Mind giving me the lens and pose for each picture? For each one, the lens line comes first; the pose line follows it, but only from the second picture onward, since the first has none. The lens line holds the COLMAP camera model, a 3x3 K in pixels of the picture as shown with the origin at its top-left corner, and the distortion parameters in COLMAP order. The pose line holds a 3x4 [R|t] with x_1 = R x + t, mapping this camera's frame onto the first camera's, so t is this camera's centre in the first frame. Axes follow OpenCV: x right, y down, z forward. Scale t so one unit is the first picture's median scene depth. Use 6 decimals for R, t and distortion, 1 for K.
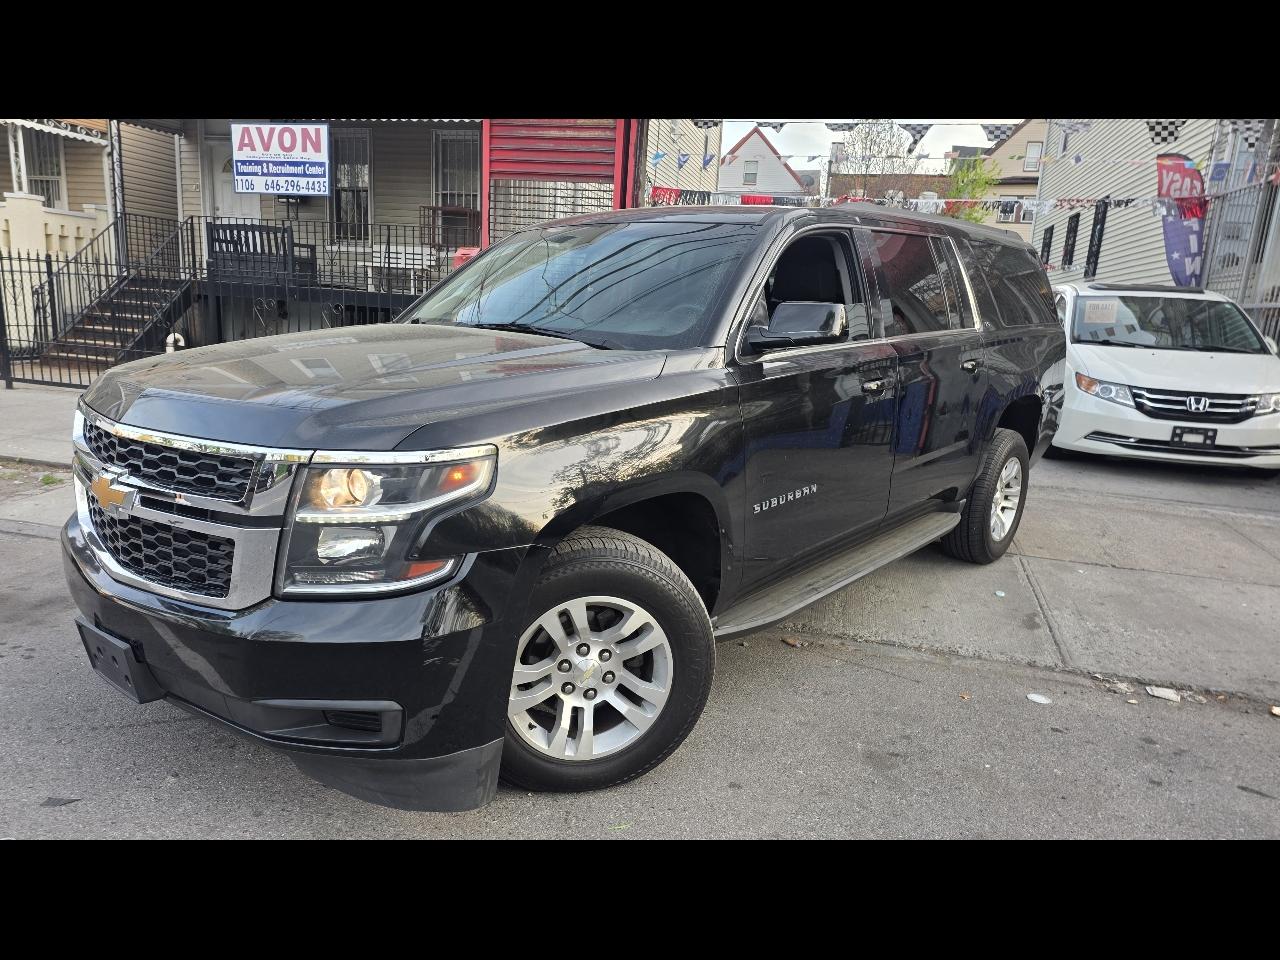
lens RADIAL K [[844.3, 0, 636.6], [0, 844.3, 484.8], [0, 0, 1]] dist [0.051538, -0.037108]
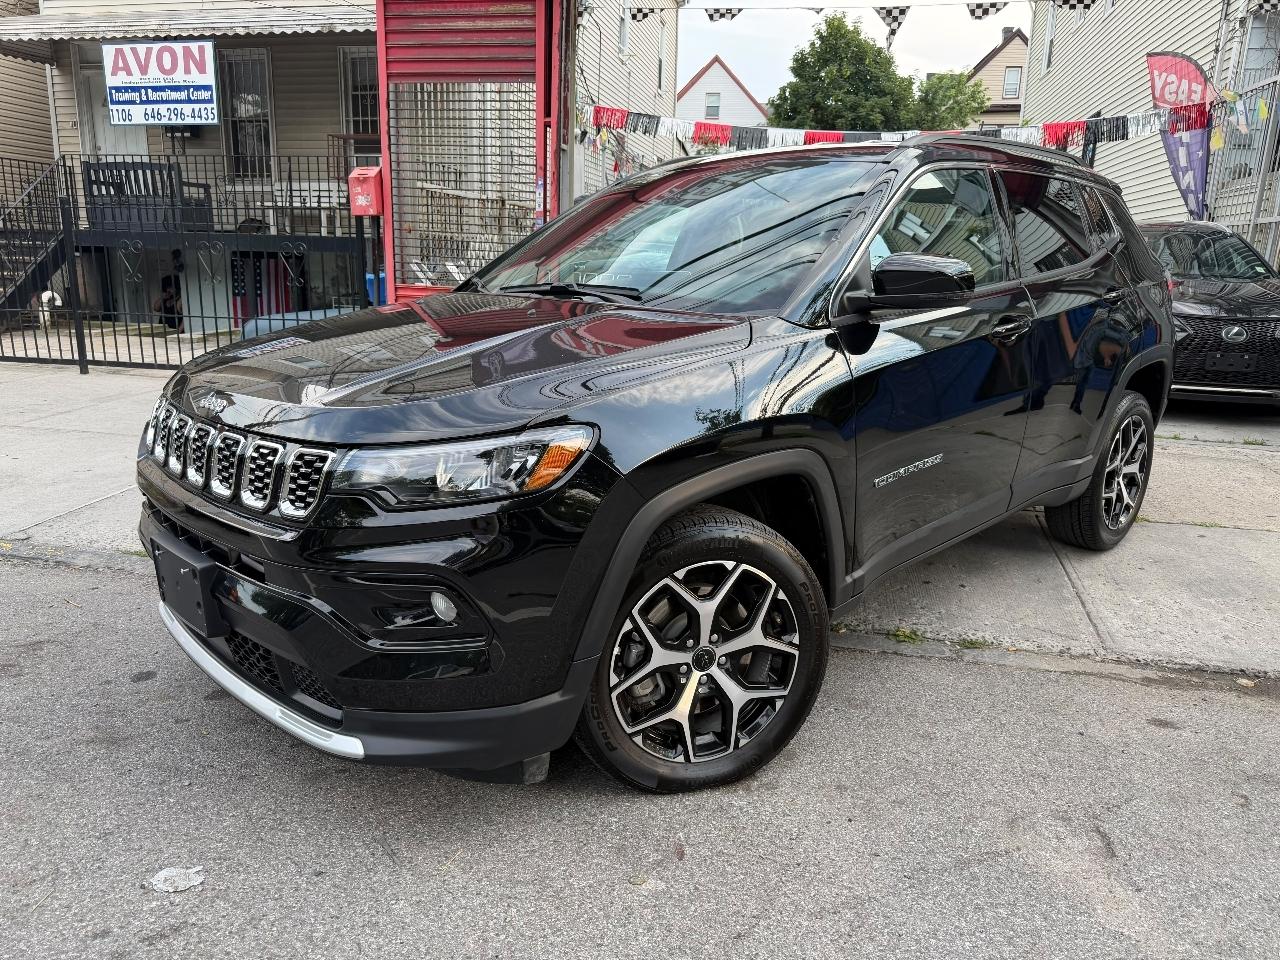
lens RADIAL K [[893.1, 0, 630.2], [0, 893.1, 482.3], [0, 0, 1]] dist [0.030782, -0.033855]
pose [[0.998958, -0.035403, 0.028797, 0.016542], [0.034354, 0.998757, 0.036116, 0.004400], [-0.030040, -0.035089, 0.998933, 0.064797]]
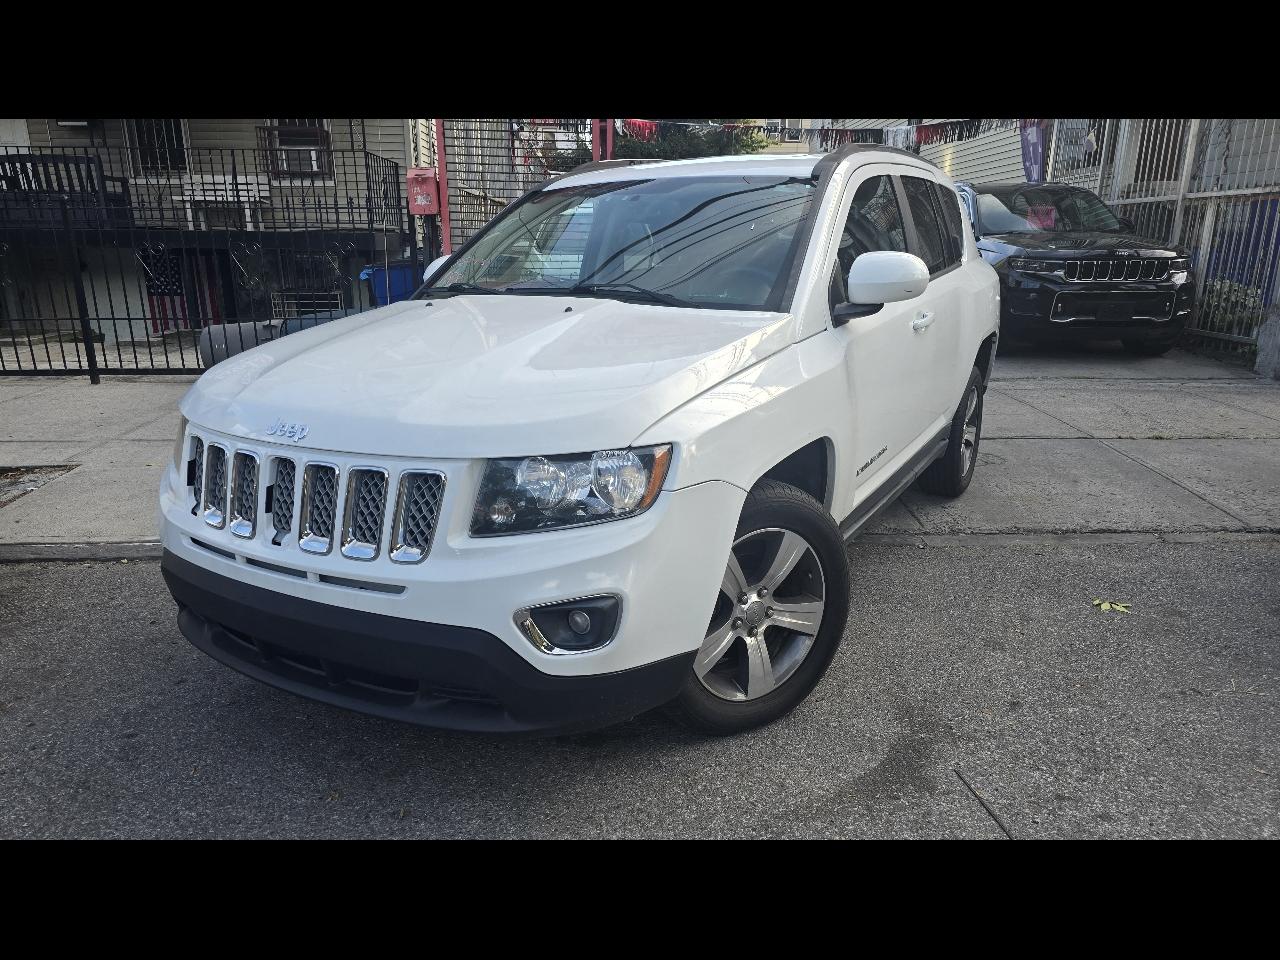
lens RADIAL K [[844.3, 0, 642.1], [0, 844.3, 483.2], [0, 0, 1]] dist [0.051538, -0.037108]
pose [[0.957867, -0.127811, 0.257207, -0.160515], [0.107377, 0.989949, 0.092043, -0.009997], [-0.266385, -0.060547, 0.961963, 0.045822]]
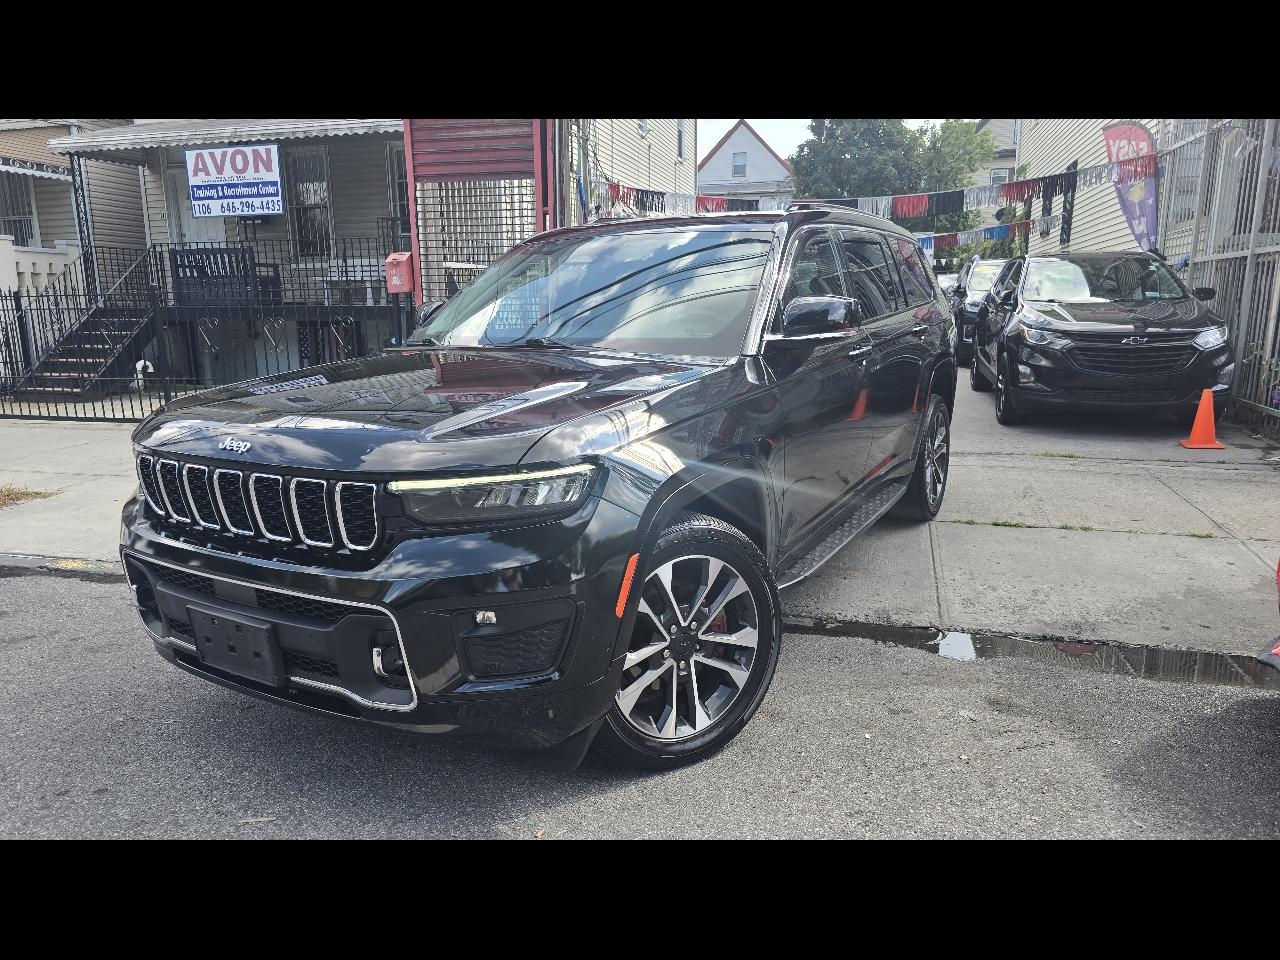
lens RADIAL K [[844.3, 0, 634.8], [0, 844.3, 481.2], [0, 0, 1]] dist [0.051538, -0.037108]
pose [[0.997786, -0.062644, -0.022323, 0.055989], [0.062511, 0.998022, -0.006603, 0.009109], [0.022693, 0.005193, 0.999729, 0.001481]]
